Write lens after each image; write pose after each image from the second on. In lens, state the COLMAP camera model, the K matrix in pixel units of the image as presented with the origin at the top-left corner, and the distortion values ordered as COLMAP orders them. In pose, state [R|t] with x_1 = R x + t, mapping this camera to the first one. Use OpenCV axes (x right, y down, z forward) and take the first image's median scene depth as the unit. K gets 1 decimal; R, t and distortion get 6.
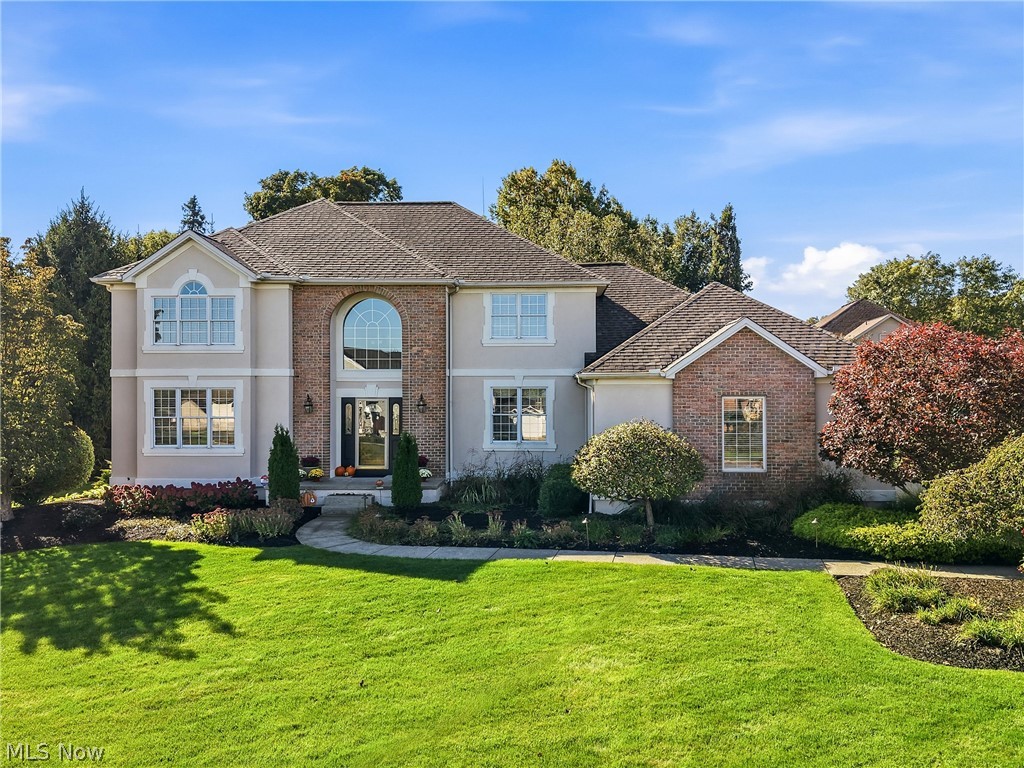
lens RADIAL K [[903.8, 0, 512.0], [0, 903.8, 384.0], [0, 0, 1]] dist [0.075322, -0.000381]
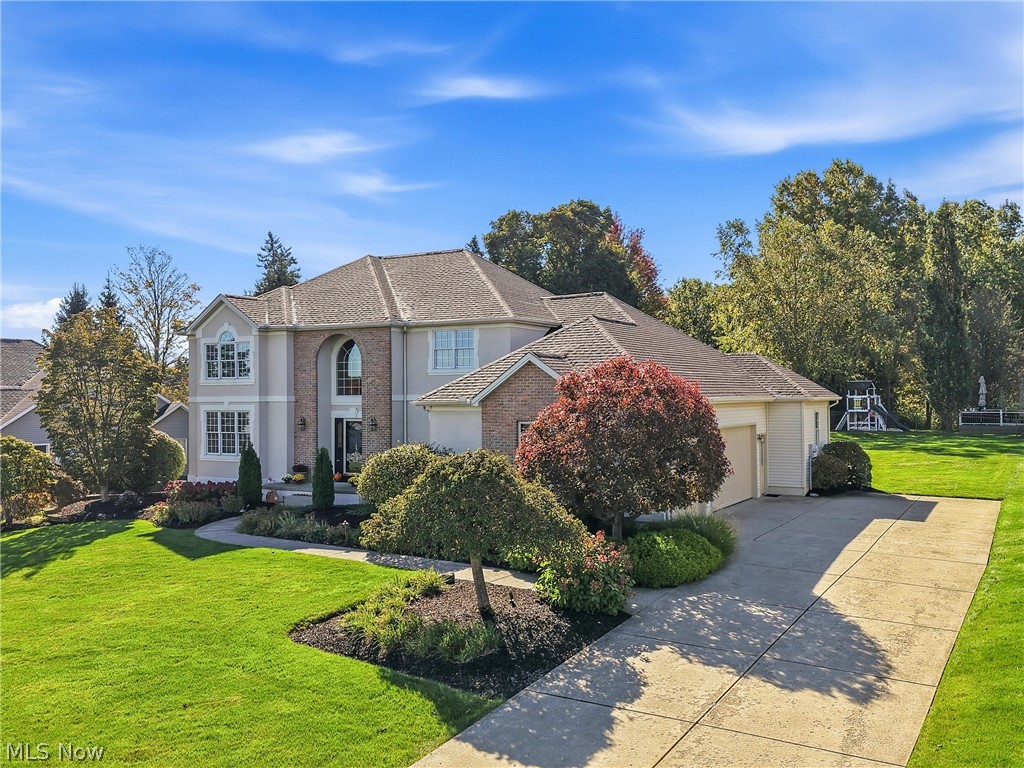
lens RADIAL K [[903.8, 0, 512.0], [0, 903.8, 384.0], [0, 0, 1]] dist [0.075322, -0.000381]
pose [[0.891928, -0.009907, -0.452069, 0.618958], [0.006149, 0.999933, -0.009782, -0.019001], [0.452135, 0.005945, 0.891930, -0.009221]]
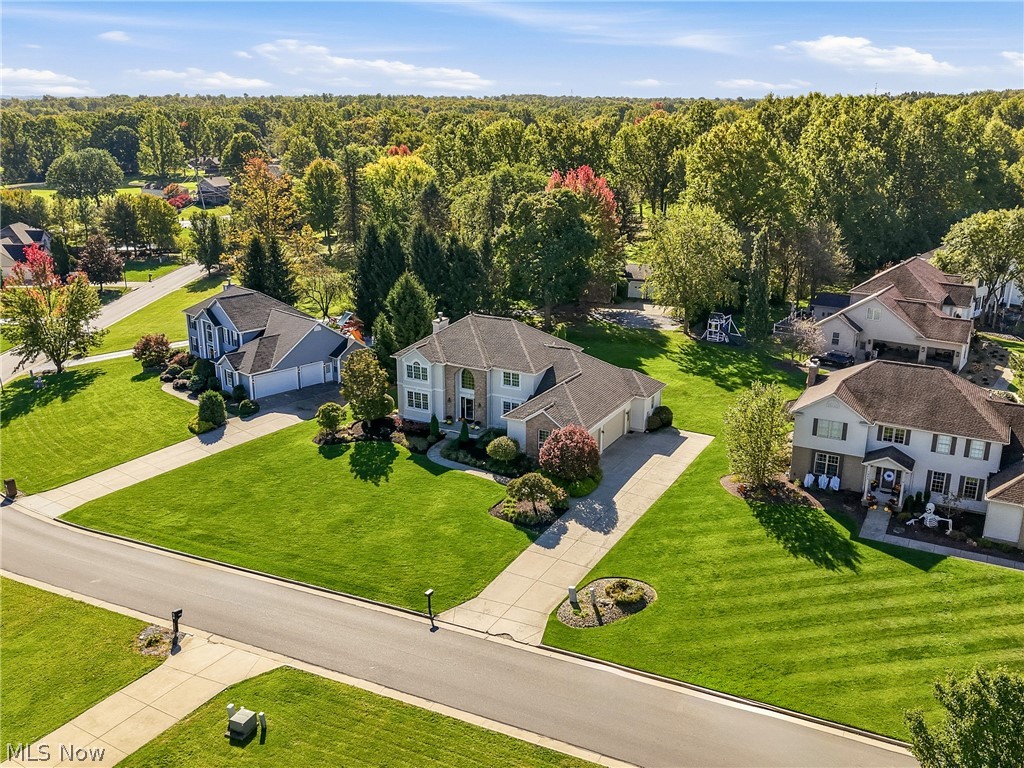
lens RADIAL K [[903.8, 0, 512.0], [0, 903.8, 384.0], [0, 0, 1]] dist [0.075322, -0.000381]
pose [[0.898277, 0.133849, -0.418549, 1.314694], [-0.002525, 0.954038, 0.299677, -0.995837], [0.439423, -0.268136, 0.857328, -1.643983]]
